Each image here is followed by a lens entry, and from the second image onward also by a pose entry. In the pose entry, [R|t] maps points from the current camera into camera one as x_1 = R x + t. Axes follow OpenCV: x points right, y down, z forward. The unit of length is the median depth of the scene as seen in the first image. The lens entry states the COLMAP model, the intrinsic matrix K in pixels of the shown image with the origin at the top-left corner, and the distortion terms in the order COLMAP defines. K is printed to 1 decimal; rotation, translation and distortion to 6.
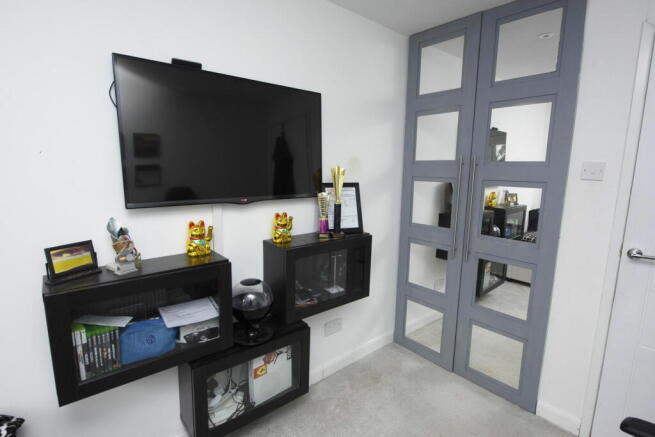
lens RADIAL K [[326.6, 0, 327.5], [0, 326.6, 218.5], [0, 0, 1]] dist [-0.003084, -0.000961]
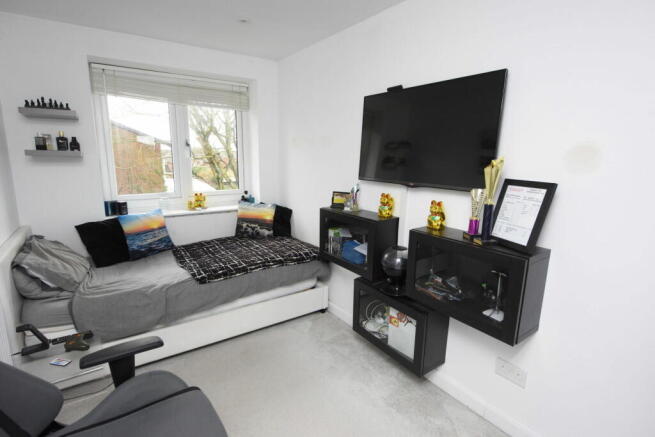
lens RADIAL K [[326.6, 0, 327.5], [0, 326.6, 218.5], [0, 0, 1]] dist [-0.003084, -0.000961]
pose [[-0.091496, 0.177395, -0.979877, 0.986024], [-0.178062, 0.965231, 0.191370, -0.107477], [0.979756, 0.191988, -0.056728, 0.751841]]
